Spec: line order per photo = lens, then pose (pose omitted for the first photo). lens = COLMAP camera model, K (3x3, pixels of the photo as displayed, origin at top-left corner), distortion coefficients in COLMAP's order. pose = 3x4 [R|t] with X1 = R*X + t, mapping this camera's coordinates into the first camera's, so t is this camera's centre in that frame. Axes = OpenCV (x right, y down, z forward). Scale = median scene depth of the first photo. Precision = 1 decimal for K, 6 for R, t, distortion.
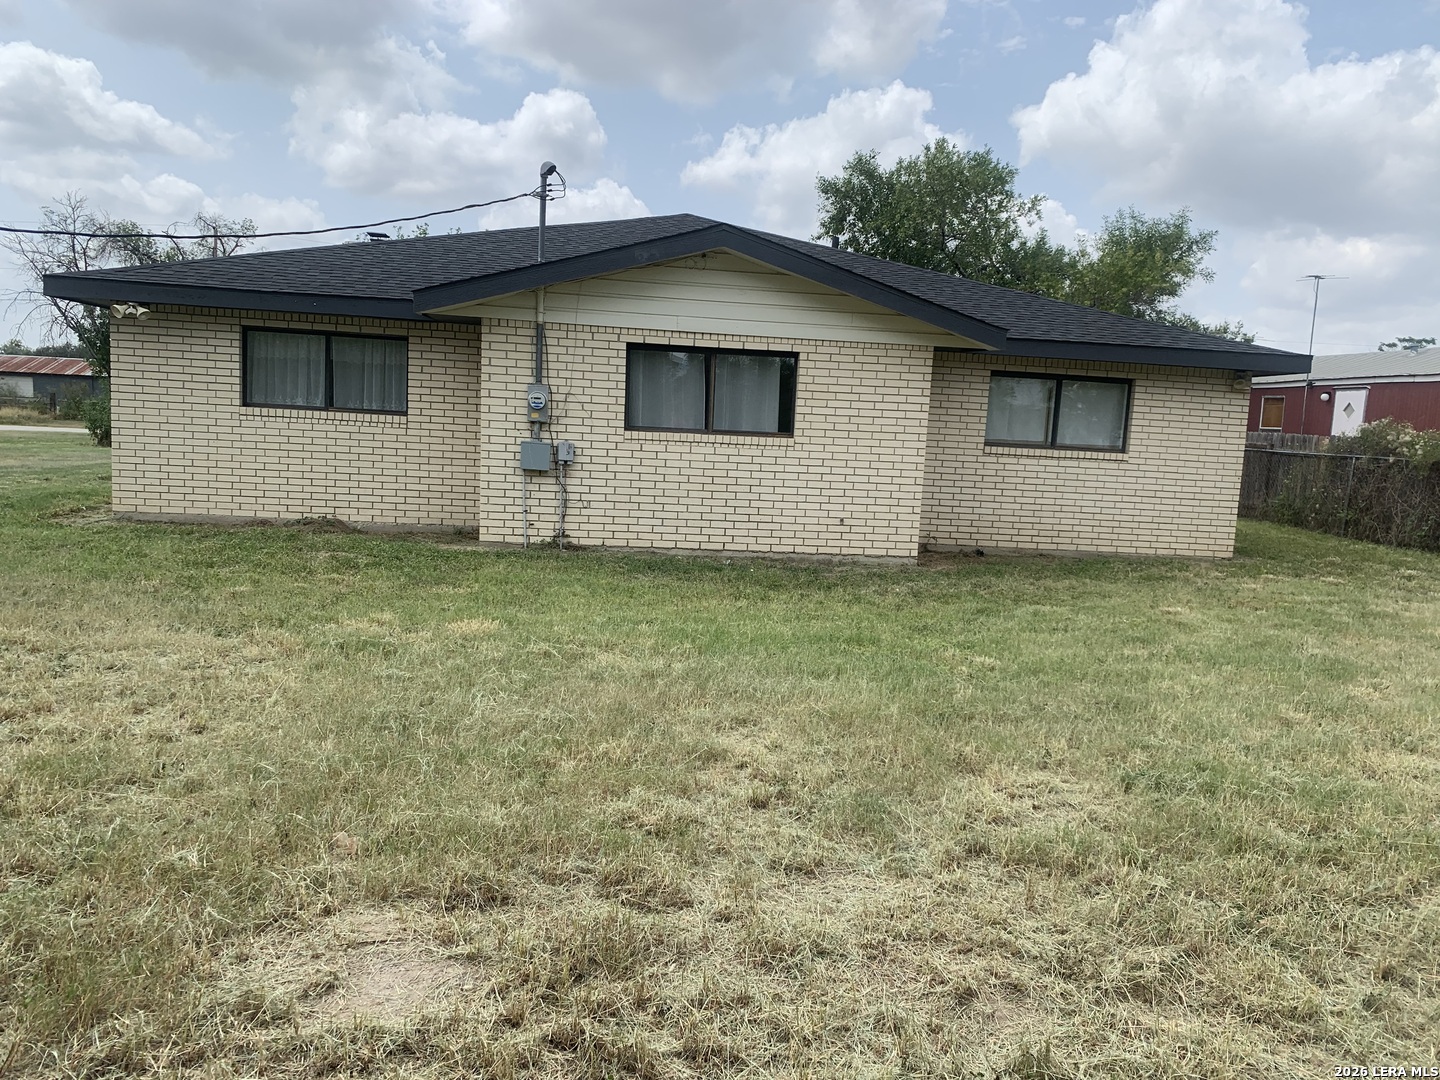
lens RADIAL K [[1087.0, 0, 714.1], [0, 1087.0, 539.6], [0, 0, 1]] dist [0.008099, -0.023741]
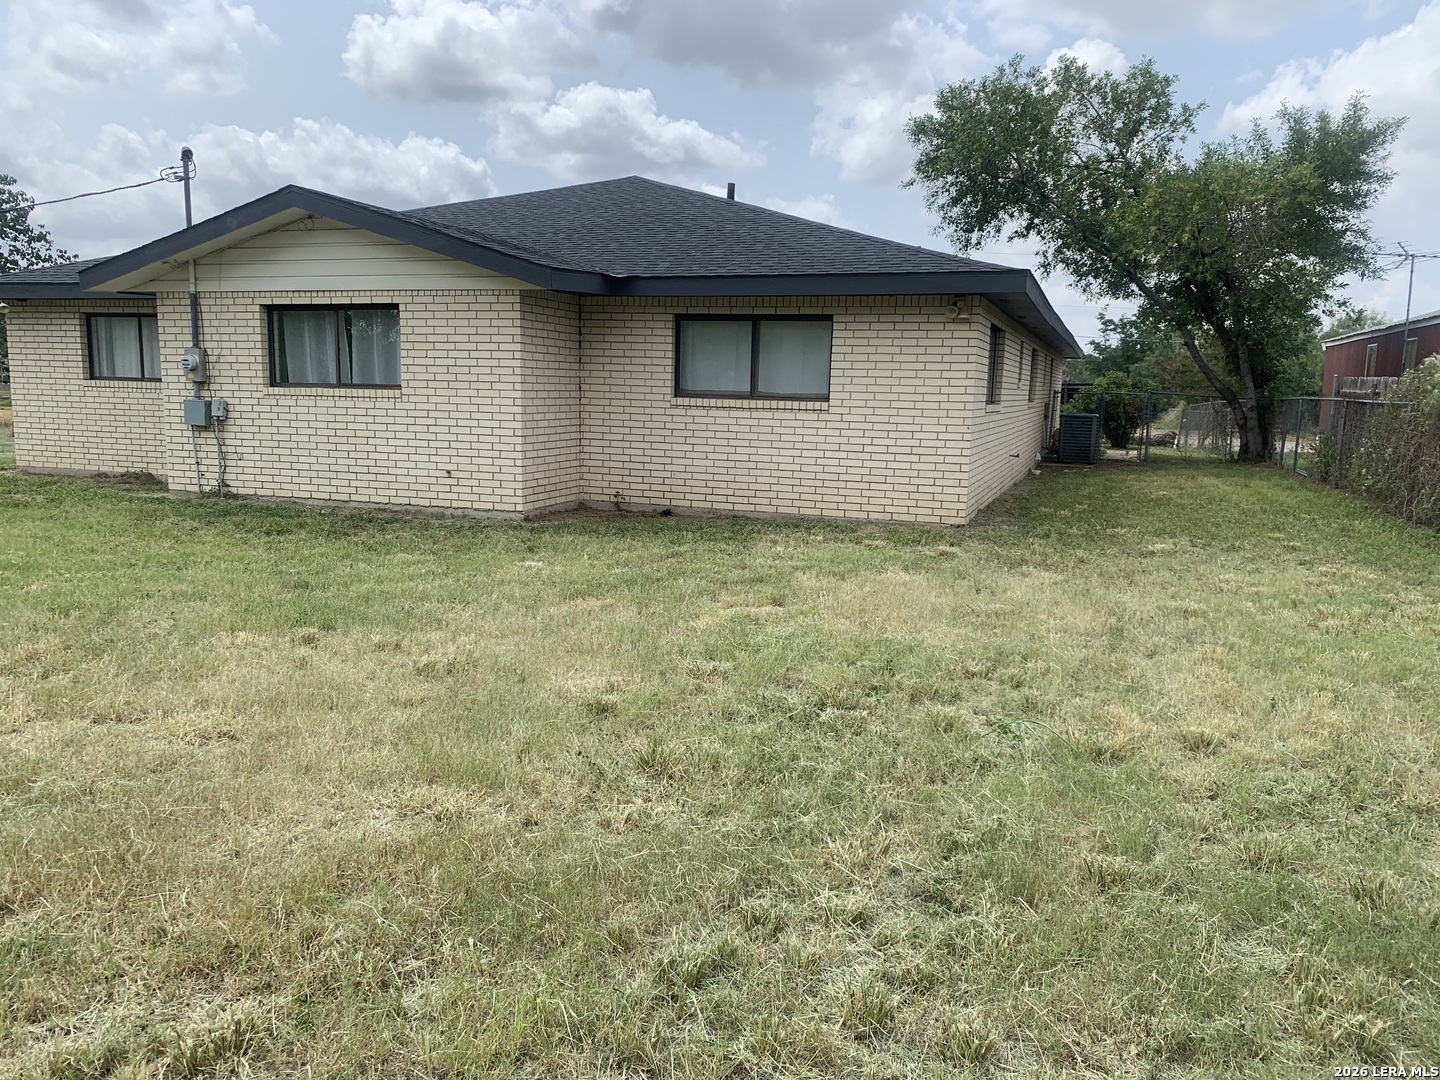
lens RADIAL K [[1087.0, 0, 735.3], [0, 1087.0, 575.6], [0, 0, 1]] dist [0.008099, -0.023741]
pose [[0.908573, 0.041602, -0.415649, 0.771414], [-0.023710, 0.998560, 0.048117, 0.022083], [0.417052, -0.033863, 0.908251, 0.201709]]
